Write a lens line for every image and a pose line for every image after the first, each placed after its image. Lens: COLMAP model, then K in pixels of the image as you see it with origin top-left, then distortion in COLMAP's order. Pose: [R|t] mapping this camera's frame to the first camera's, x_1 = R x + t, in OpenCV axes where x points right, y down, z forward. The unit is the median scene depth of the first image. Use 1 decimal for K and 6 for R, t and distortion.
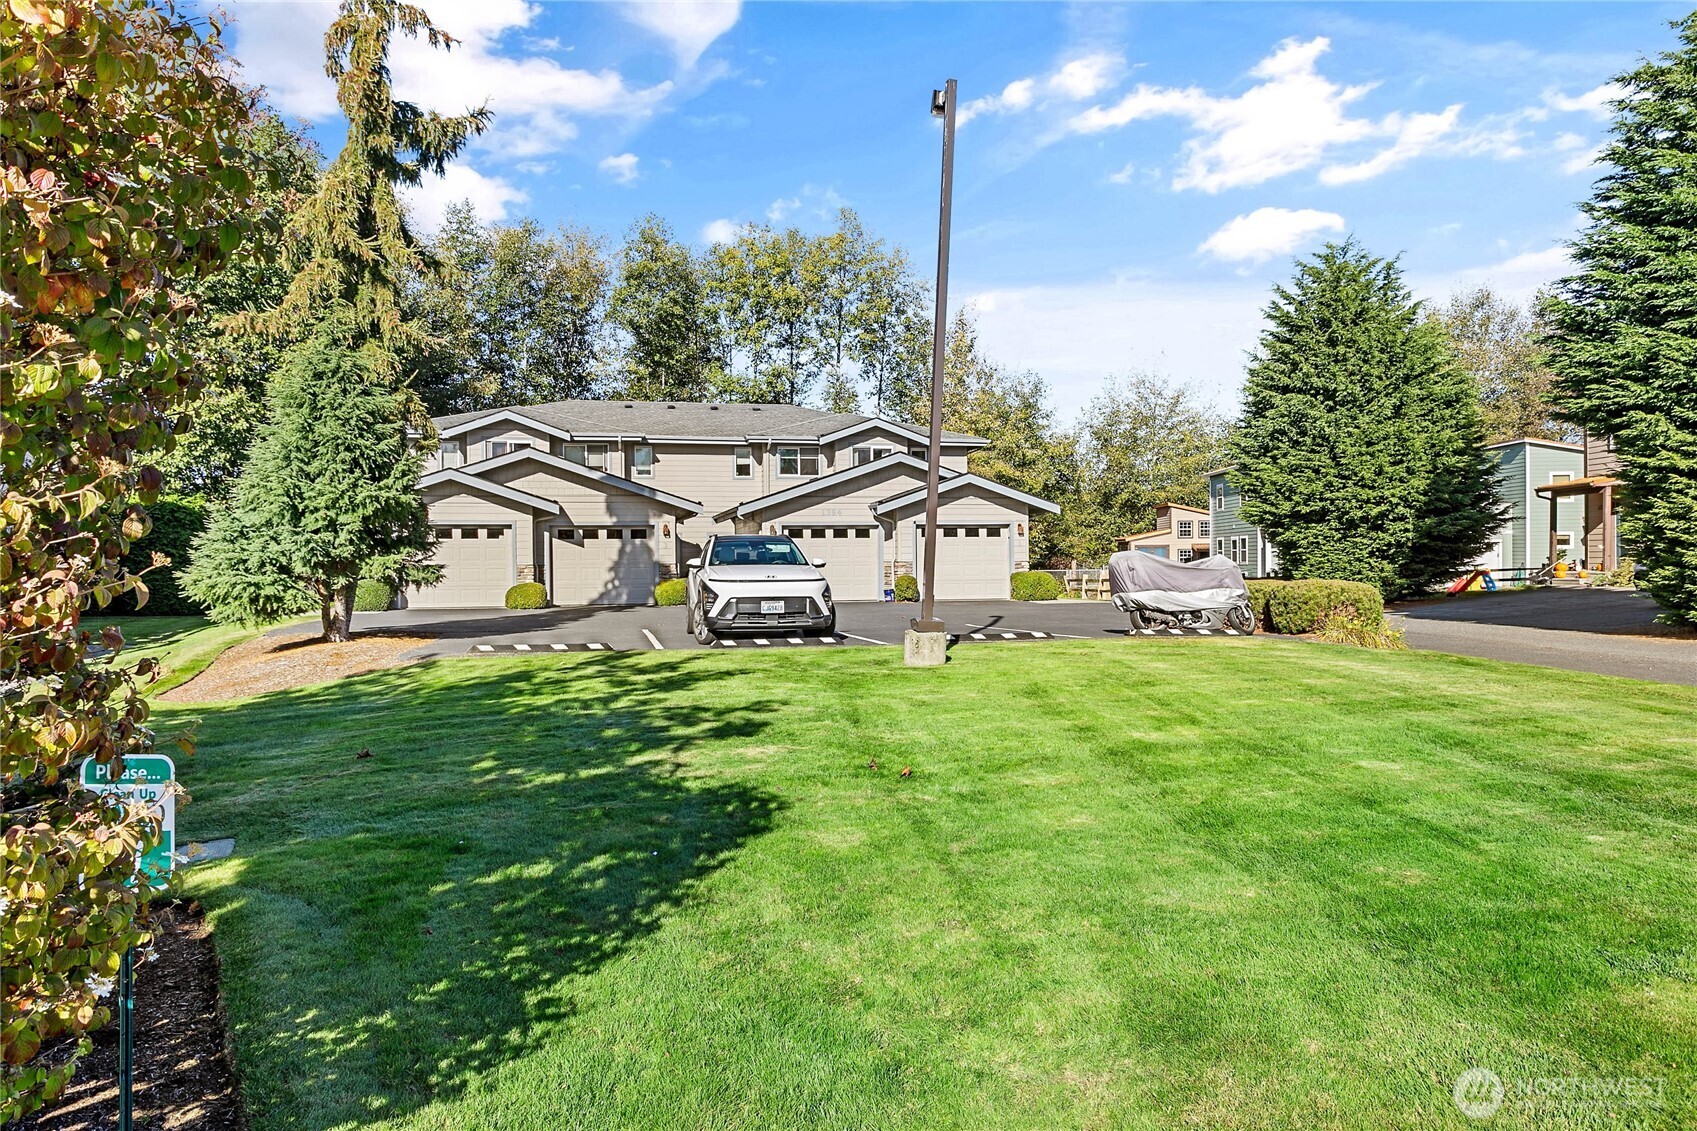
lens RADIAL K [[1146.5, 0, 848.5], [0, 1146.5, 565.5], [0, 0, 1]] dist [0.049760, 0.000092]
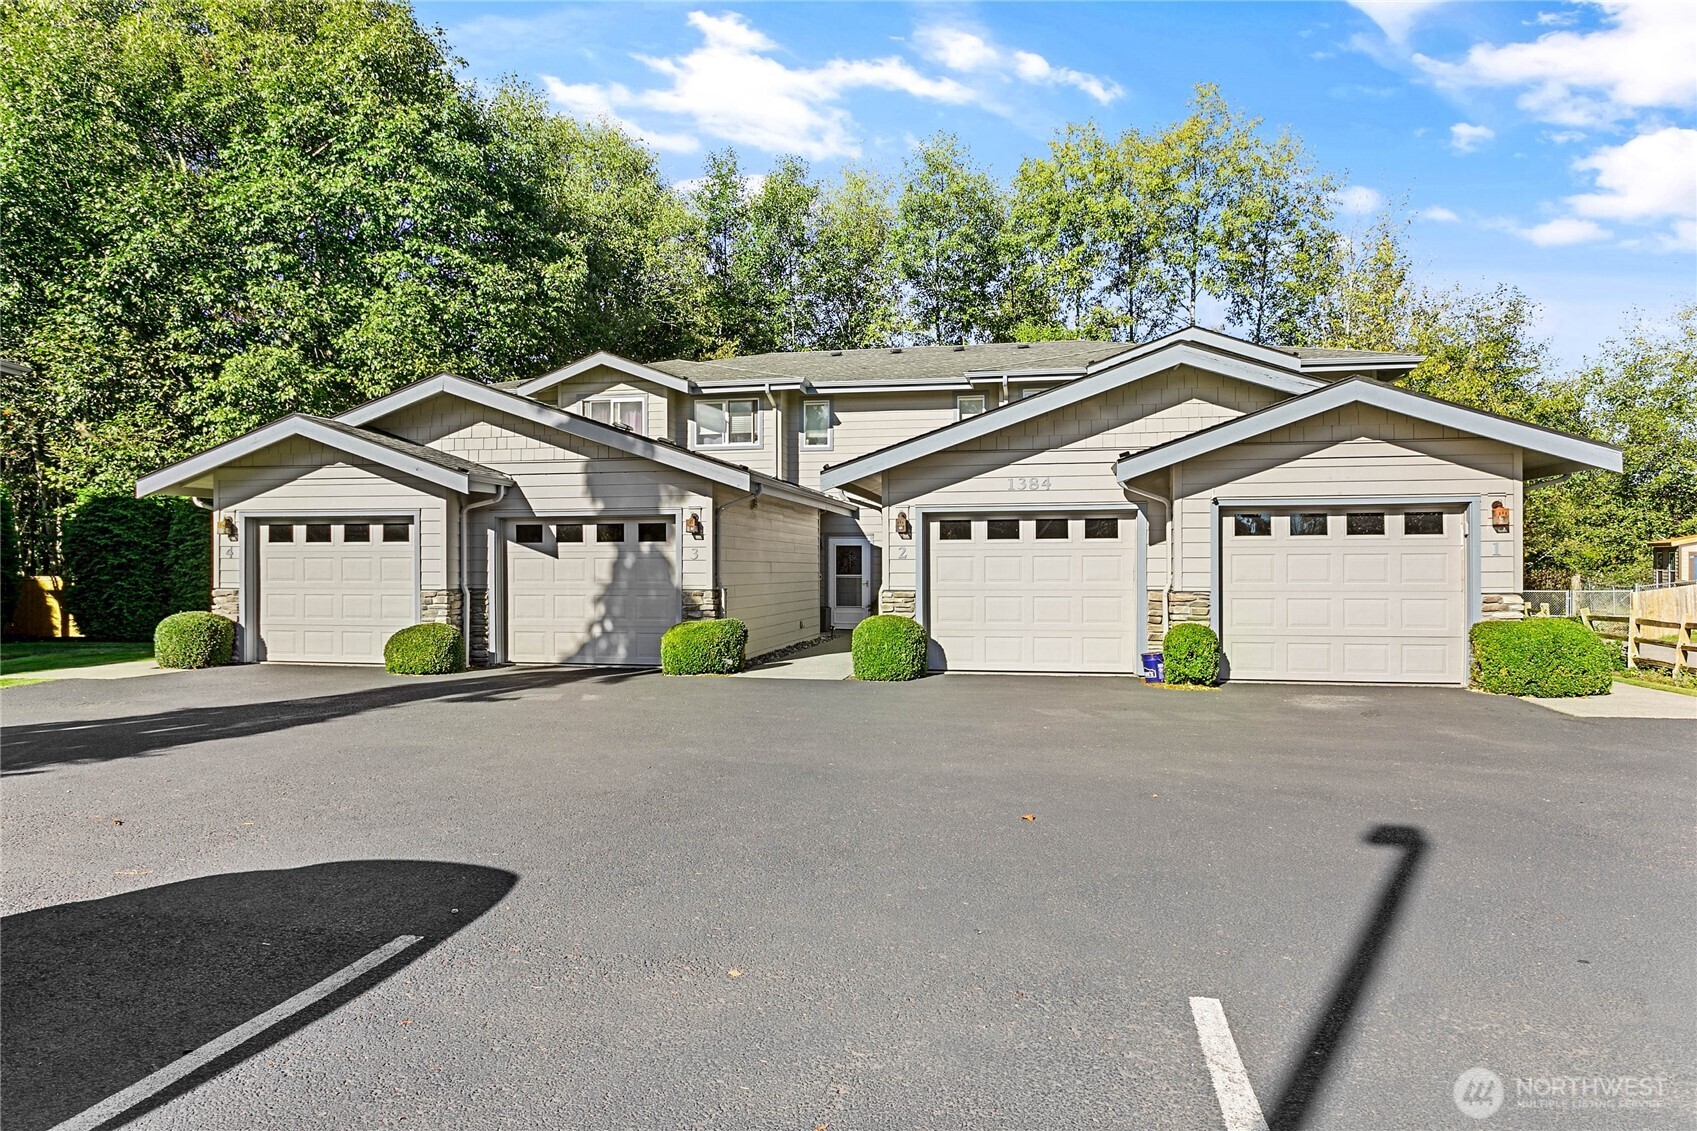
lens RADIAL K [[1032.8, 0, 848.5], [0, 1032.8, 565.5], [0, 0, 1]] dist [0.011549, 0.001274]
pose [[0.922740, 0.005204, -0.385387, 0.079760], [-0.006736, 0.999974, -0.002625, -0.011307], [0.385363, 0.005019, 0.922751, 0.578536]]
